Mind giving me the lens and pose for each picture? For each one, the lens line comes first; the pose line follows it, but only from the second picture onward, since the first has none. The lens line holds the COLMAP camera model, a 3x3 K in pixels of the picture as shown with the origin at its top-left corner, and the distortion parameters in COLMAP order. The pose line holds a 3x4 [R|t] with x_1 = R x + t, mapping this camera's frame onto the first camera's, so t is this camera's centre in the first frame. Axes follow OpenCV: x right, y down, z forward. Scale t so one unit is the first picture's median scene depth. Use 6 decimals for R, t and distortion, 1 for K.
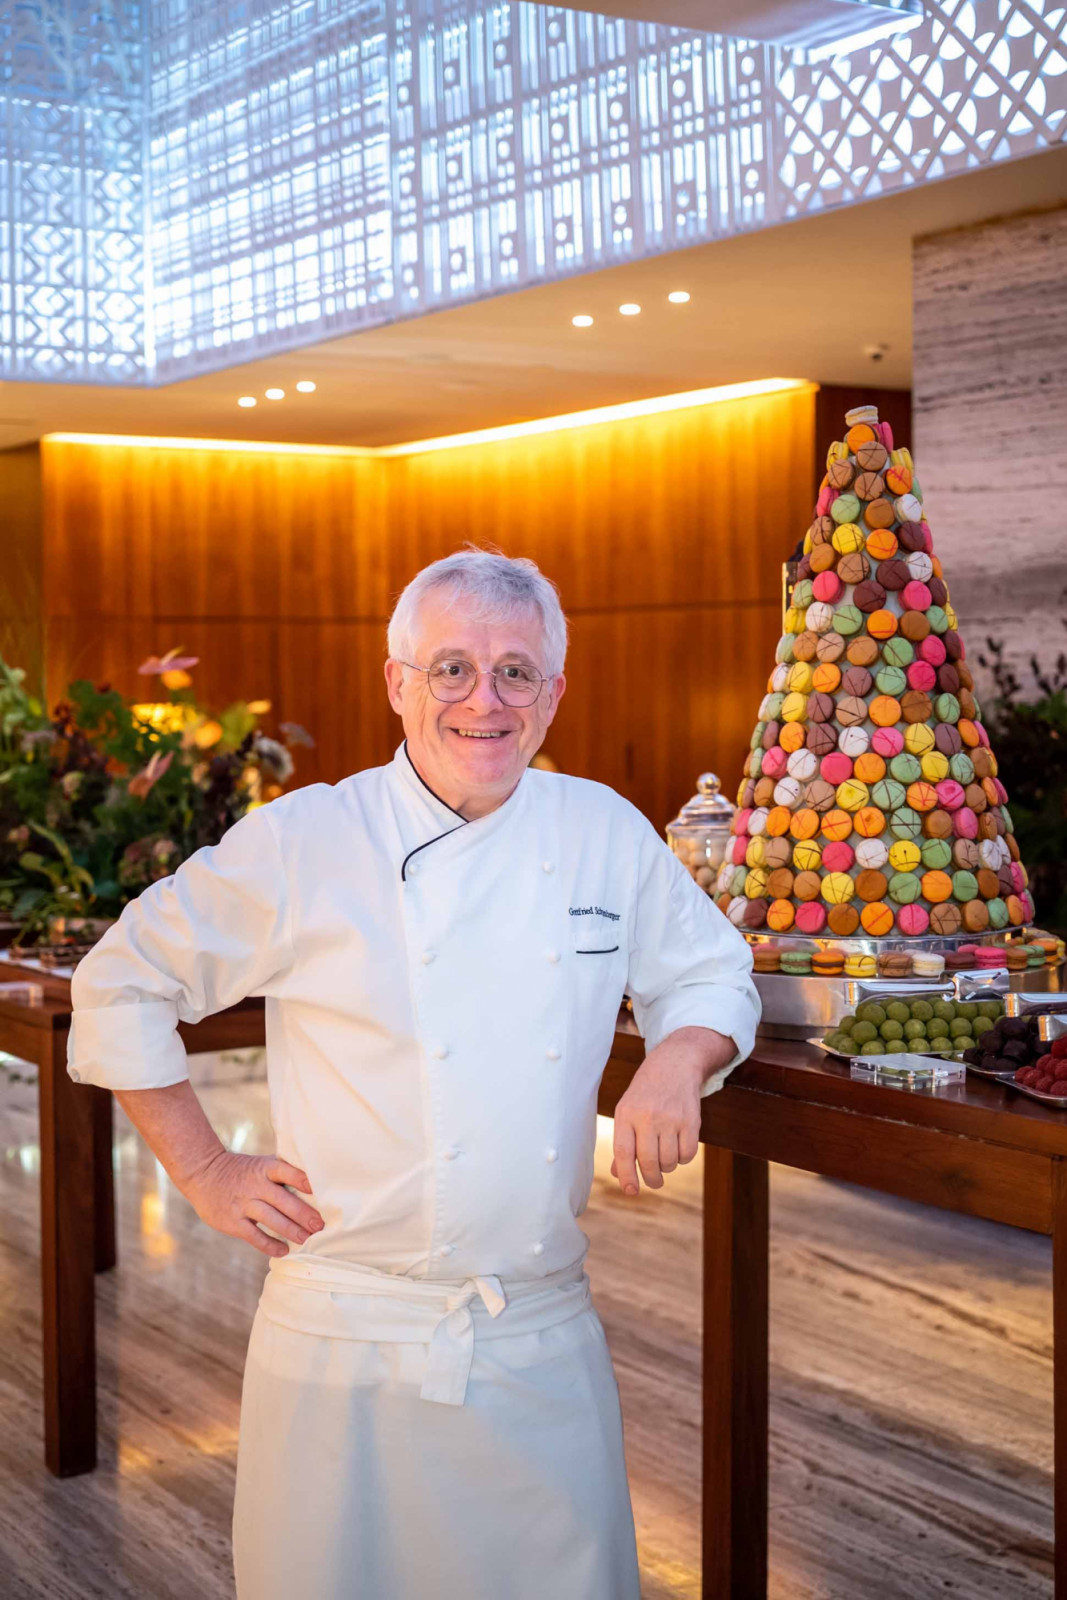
lens RADIAL K [[2344.3, 0, 530.8], [0, 2344.3, 764.1], [0, 0, 1]] dist [0.031969, -0.071347]
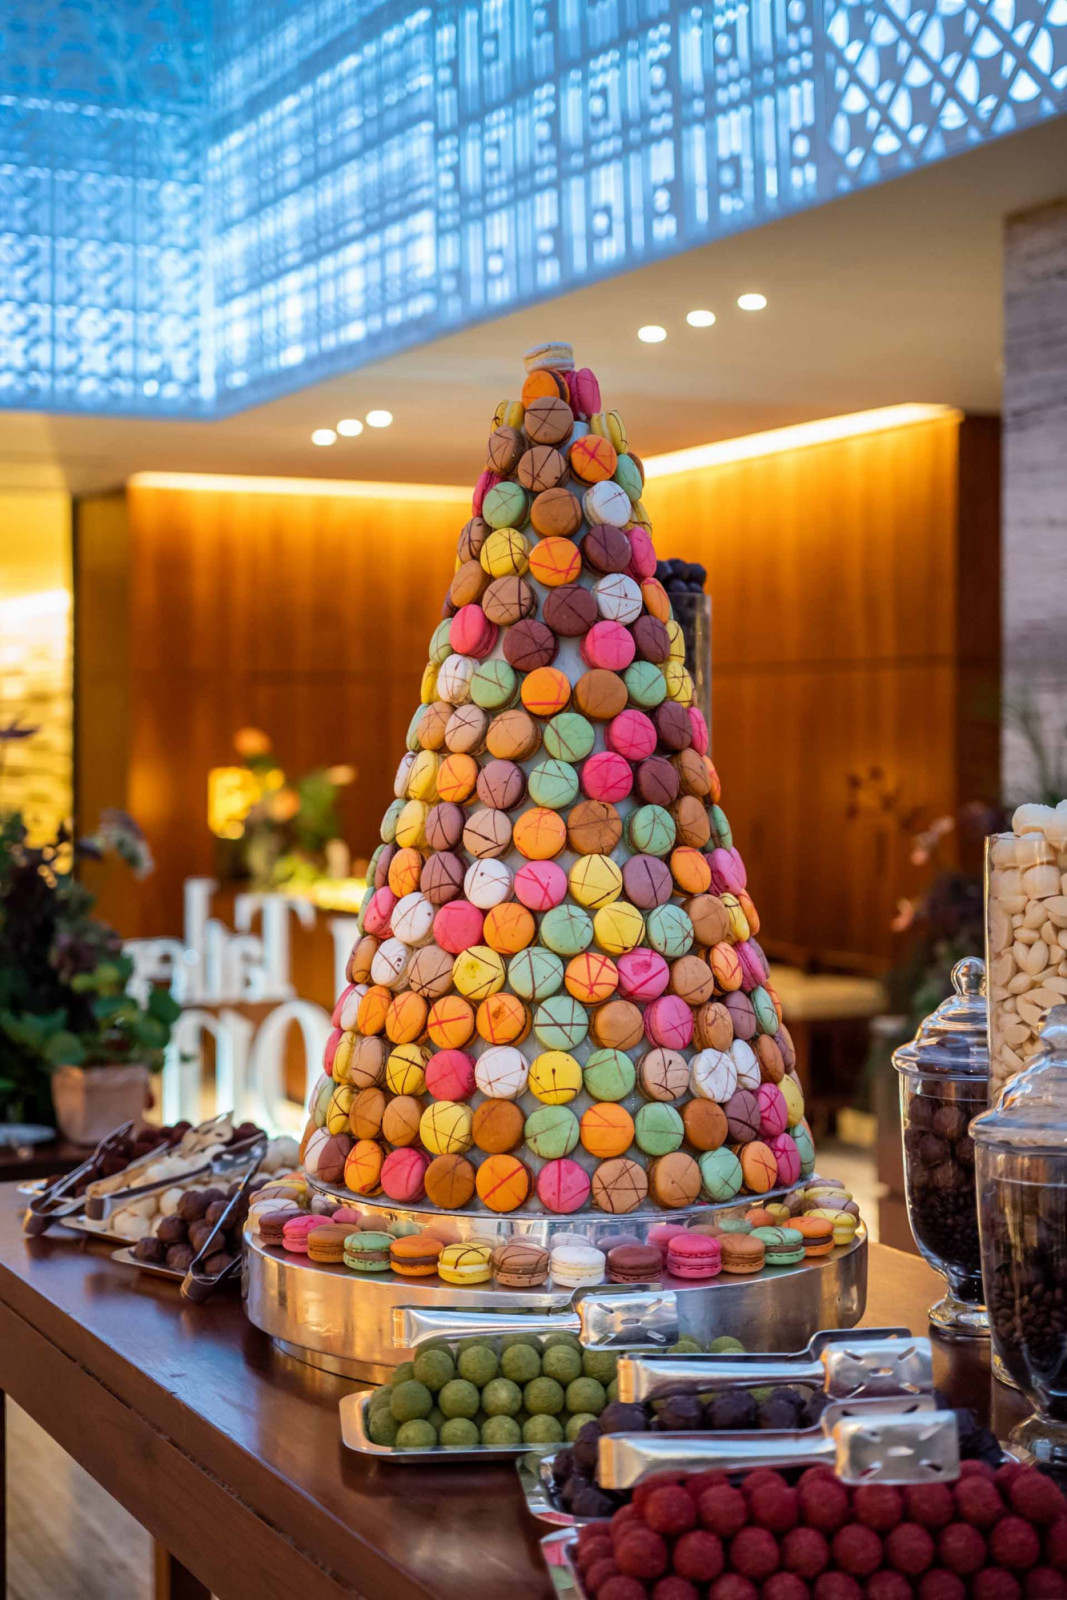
lens RADIAL K [[2344.3, 0, 530.8], [0, 2344.3, 764.1], [0, 0, 1]] dist [0.031969, -0.071347]
pose [[0.993212, 0.011158, -0.115786, 0.216227], [-0.014081, 0.999602, -0.024463, -0.025516], [0.115467, 0.025928, 0.992973, 0.391345]]
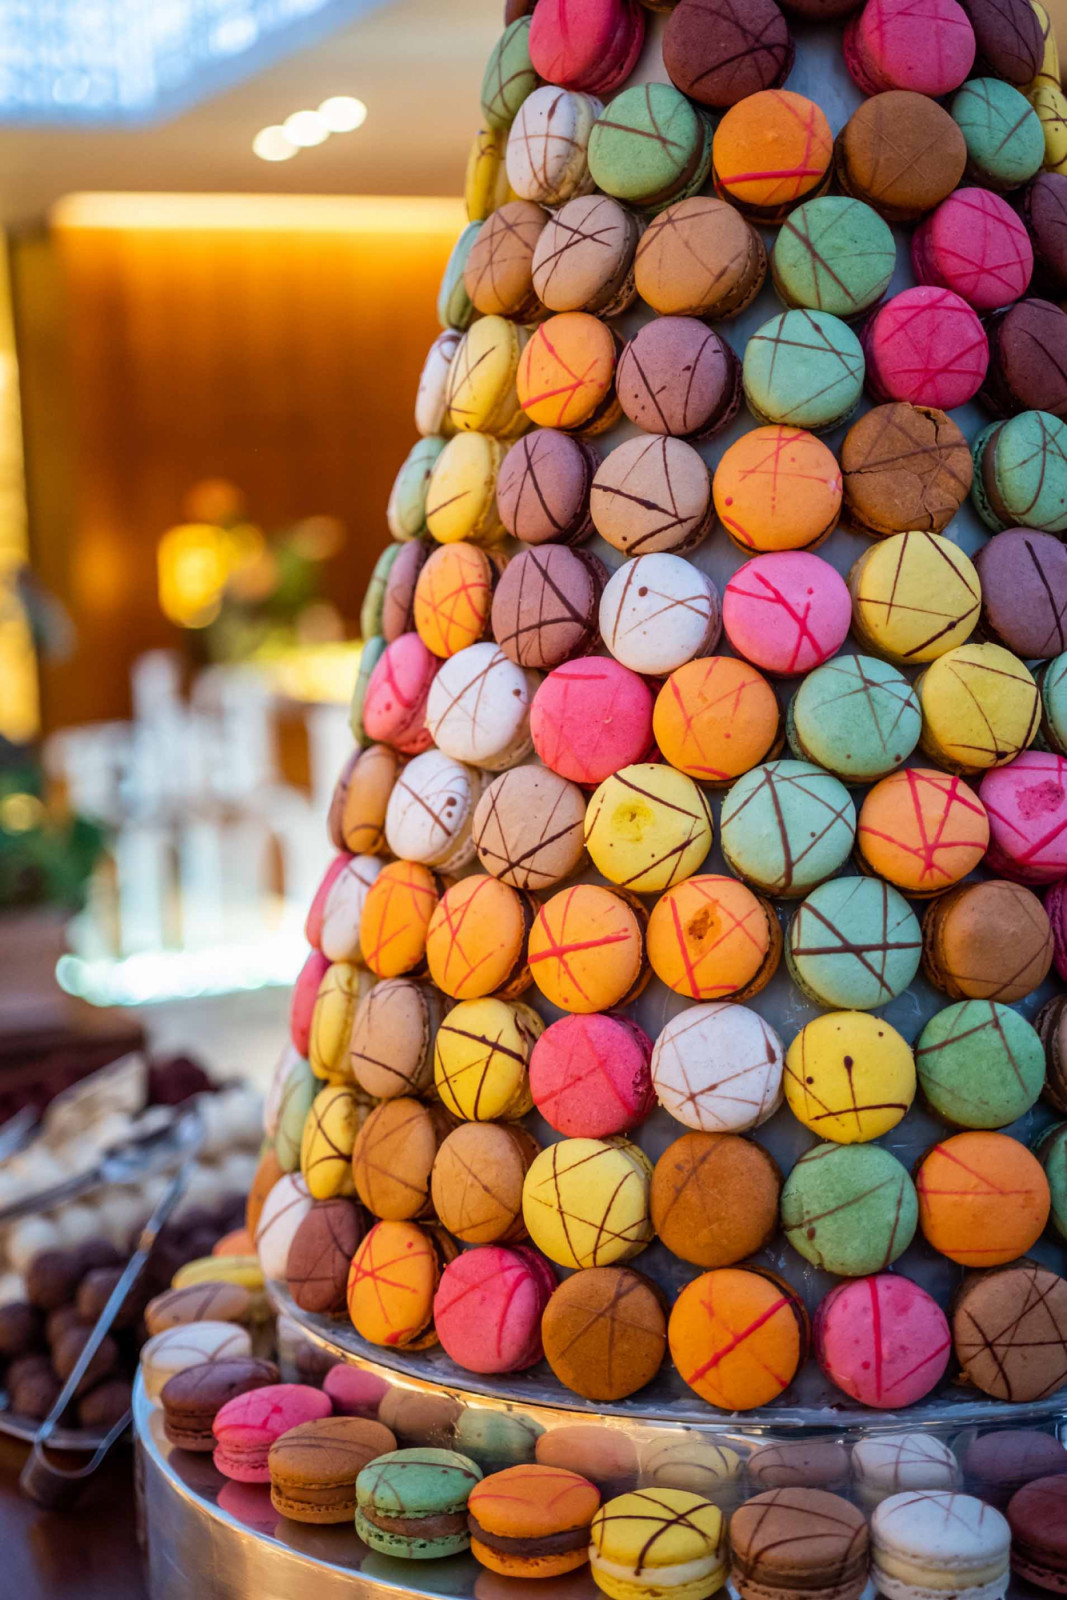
lens RADIAL K [[2344.3, 0, 530.8], [0, 2344.3, 764.1], [0, 0, 1]] dist [0.031969, -0.071347]
pose [[0.993909, -0.019527, -0.108457, 0.149613], [0.027493, 0.996994, 0.072443, -0.011969], [0.106717, -0.074984, 0.991458, 0.735624]]
